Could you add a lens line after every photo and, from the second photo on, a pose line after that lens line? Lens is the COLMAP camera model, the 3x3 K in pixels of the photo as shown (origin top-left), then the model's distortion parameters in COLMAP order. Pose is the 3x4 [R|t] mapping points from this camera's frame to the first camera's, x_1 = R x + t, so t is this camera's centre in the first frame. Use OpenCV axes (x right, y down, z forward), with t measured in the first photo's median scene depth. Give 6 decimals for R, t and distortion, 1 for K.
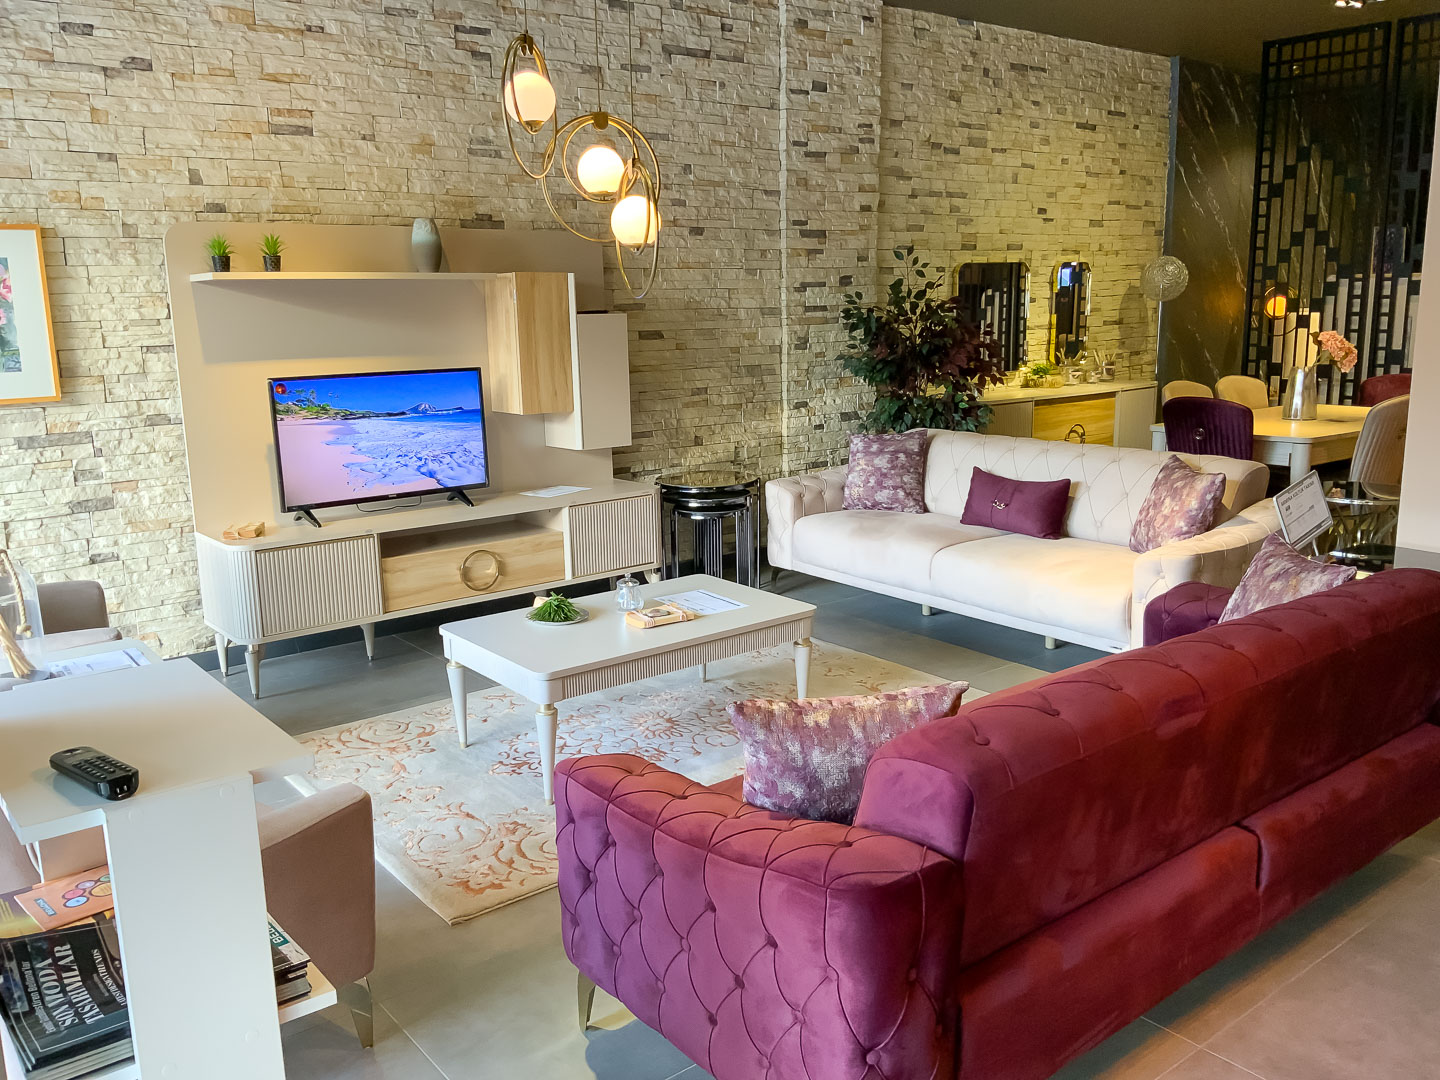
lens RADIAL K [[1203.8, 0, 715.2], [0, 1203.8, 547.3], [0, 0, 1]] dist [0.002334, -0.027532]
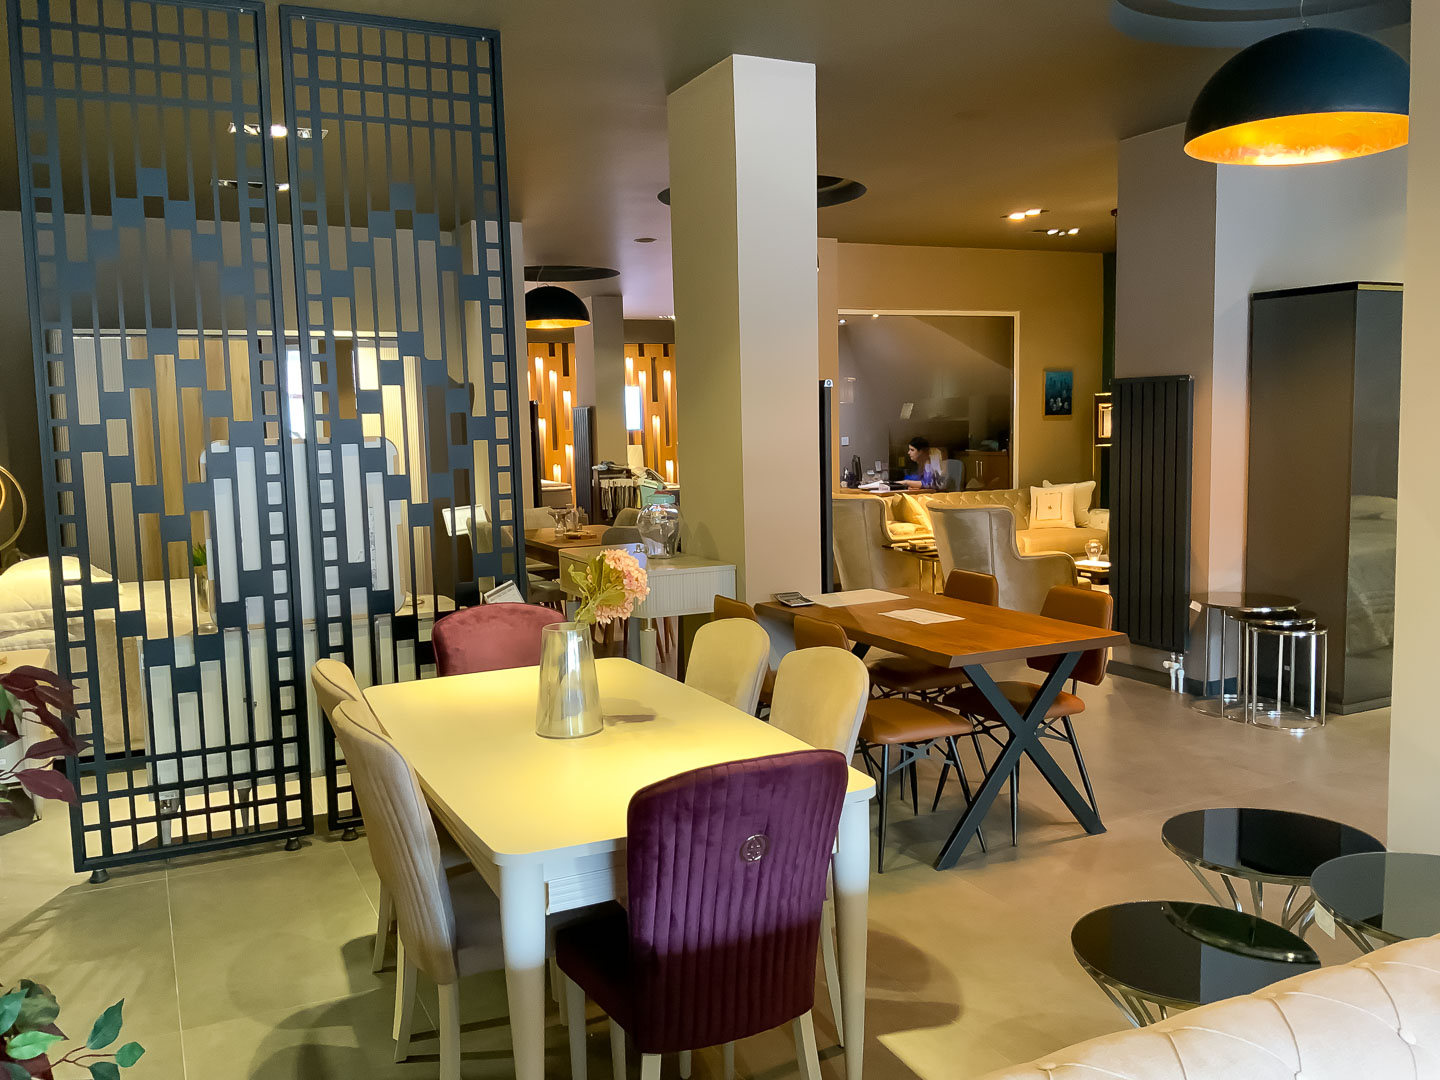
lens RADIAL K [[1203.8, 0, 715.2], [0, 1203.8, 547.3], [0, 0, 1]] dist [0.002334, -0.027532]
pose [[0.218516, -0.098057, 0.970894, 0.031220], [0.219966, 0.974282, 0.048892, -0.179618], [-0.950719, 0.202880, 0.234465, 0.764812]]
